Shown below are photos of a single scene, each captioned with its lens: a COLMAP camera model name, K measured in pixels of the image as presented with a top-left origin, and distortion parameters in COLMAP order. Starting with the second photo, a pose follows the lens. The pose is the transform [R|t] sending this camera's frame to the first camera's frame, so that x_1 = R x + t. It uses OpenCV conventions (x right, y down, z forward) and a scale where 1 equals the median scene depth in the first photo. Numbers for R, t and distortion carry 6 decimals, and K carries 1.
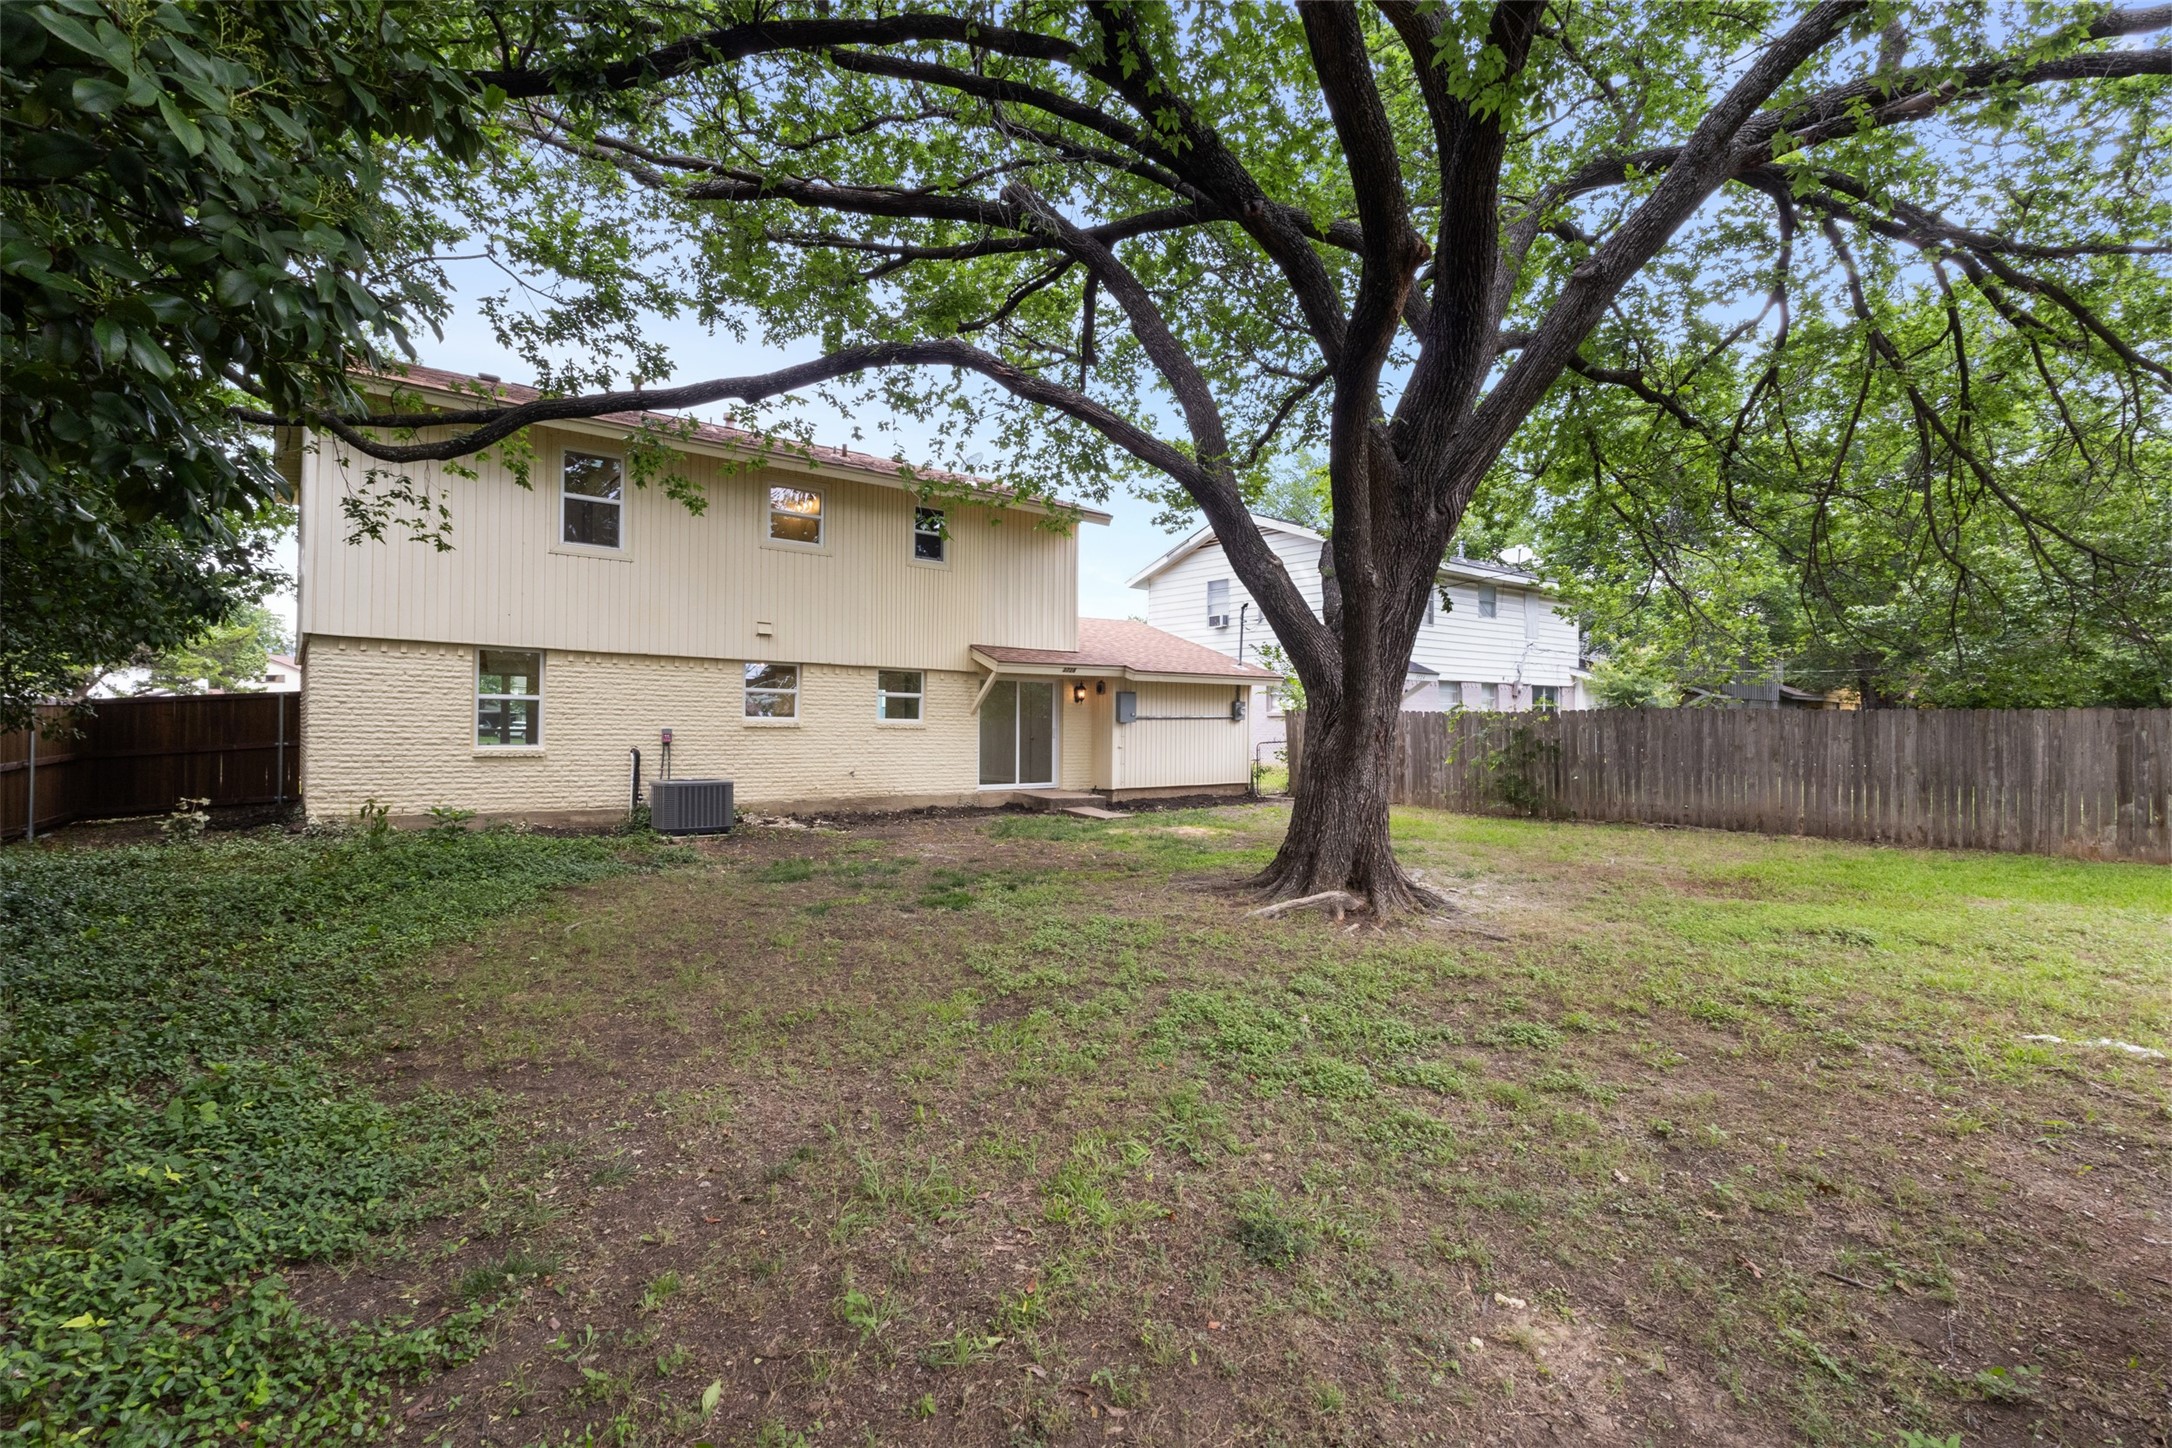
lens RADIAL K [[995.6, 0, 1086.8], [0, 995.6, 717.1], [0, 0, 1]] dist [0.000402, 0.000141]
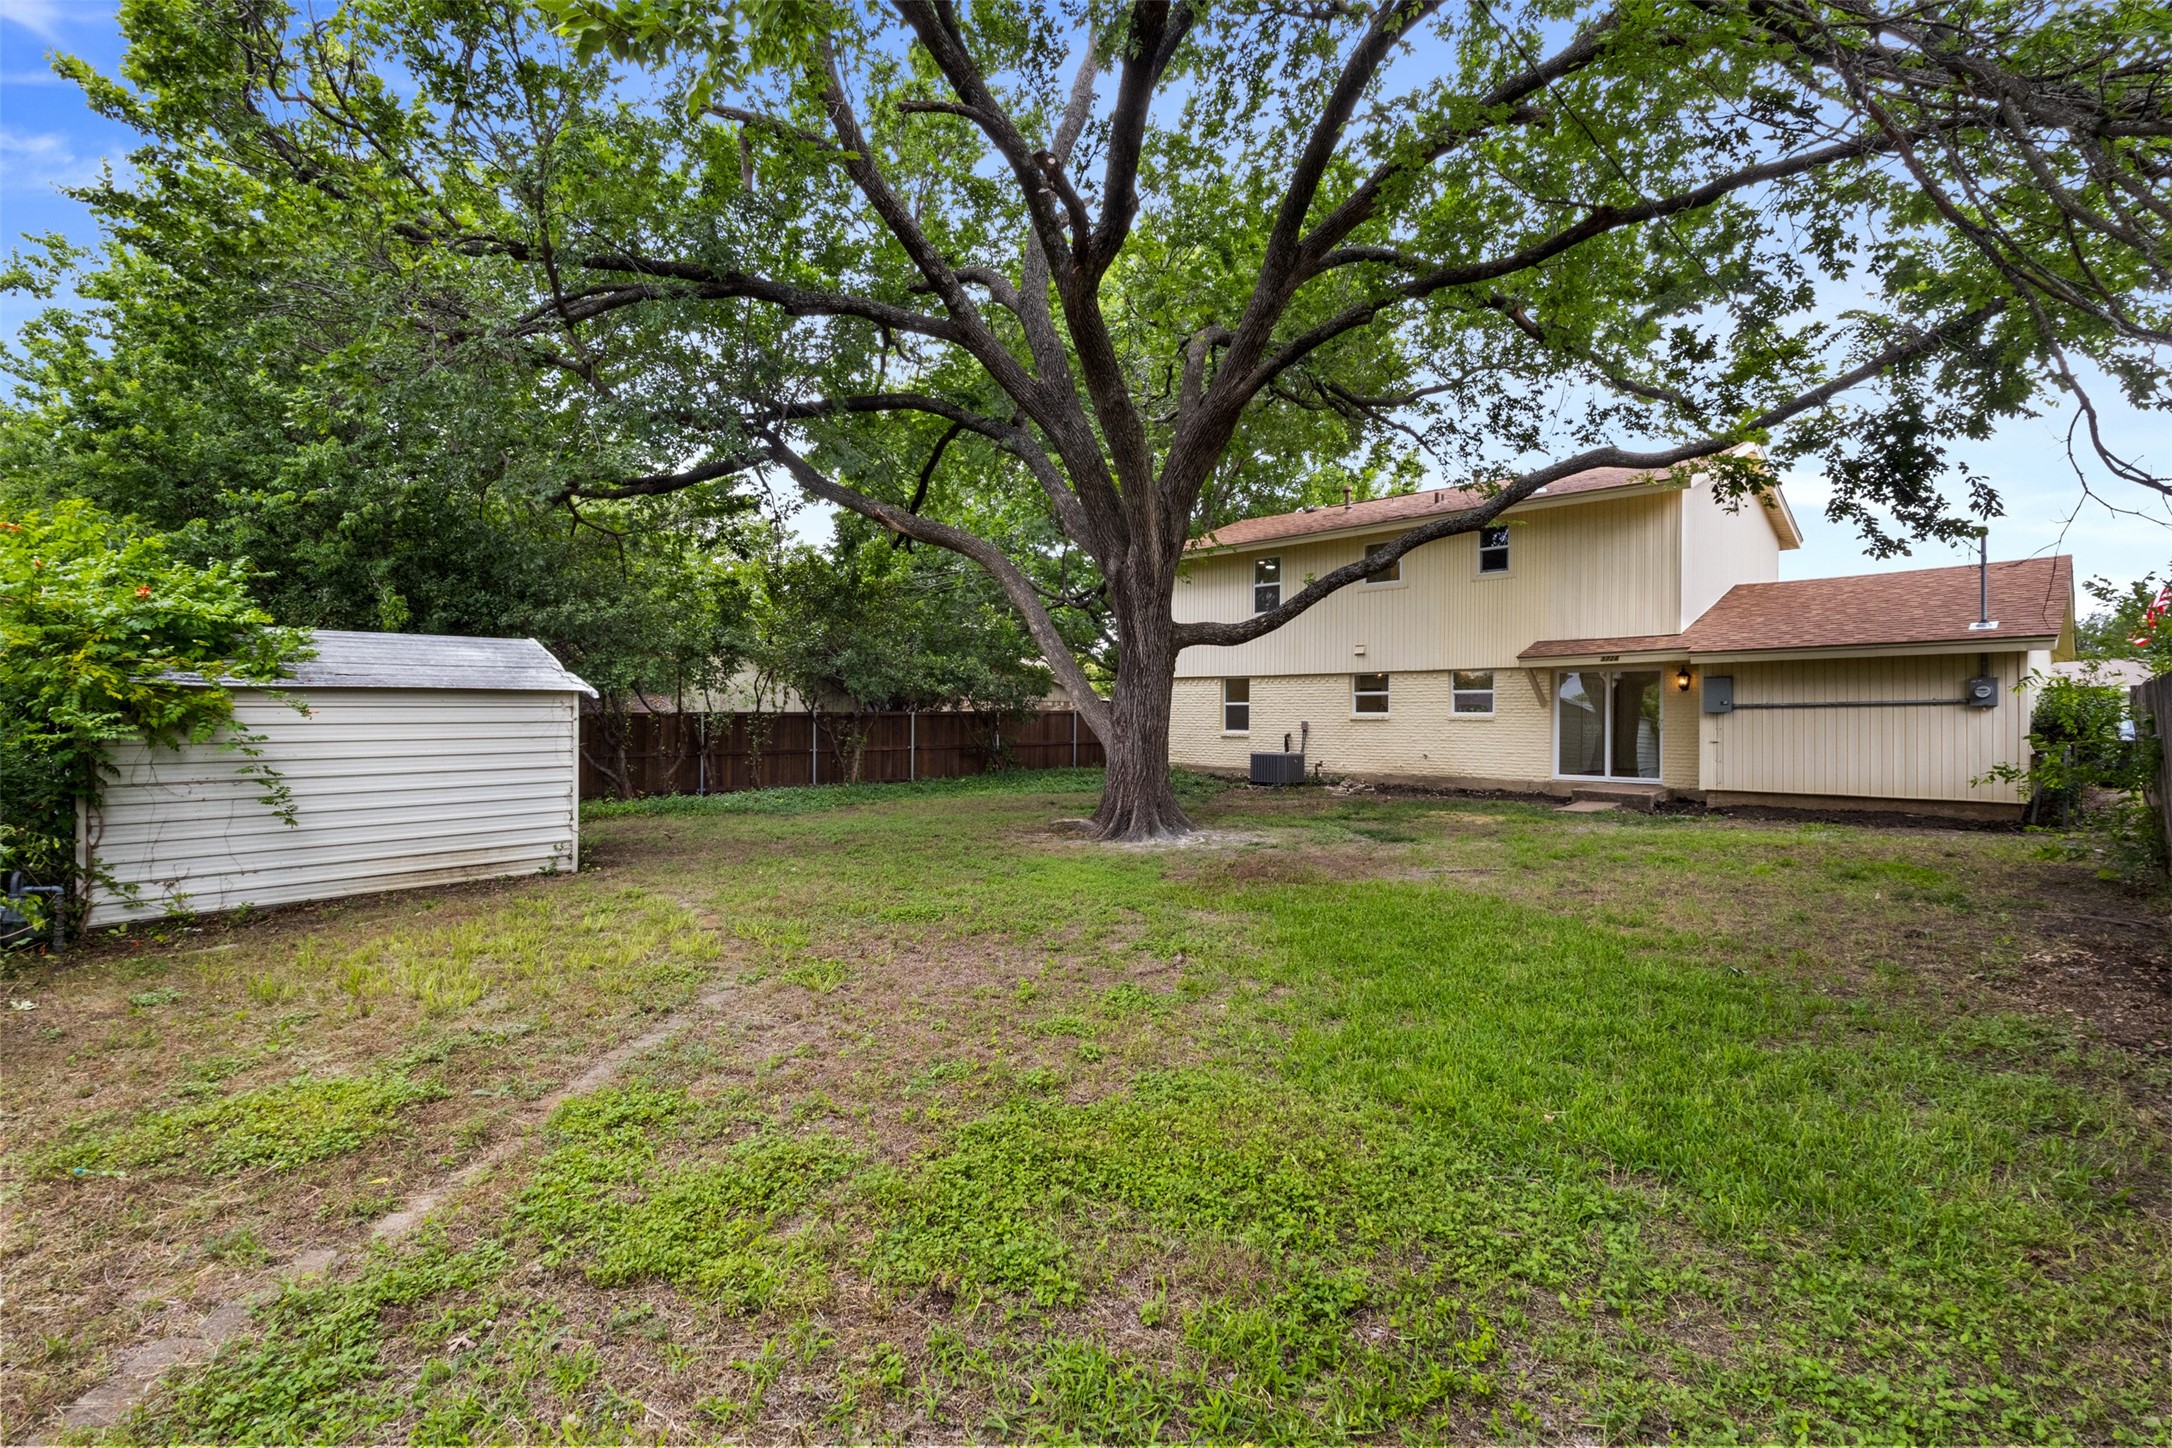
lens RADIAL K [[995.6, 0, 1086.8], [0, 995.6, 717.1], [0, 0, 1]] dist [0.000402, 0.000141]
pose [[0.101027, -0.013664, -0.994790, 0.879562], [-0.001122, 0.999903, -0.013848, 0.022785], [0.994883, 0.002515, 0.101002, 0.400947]]
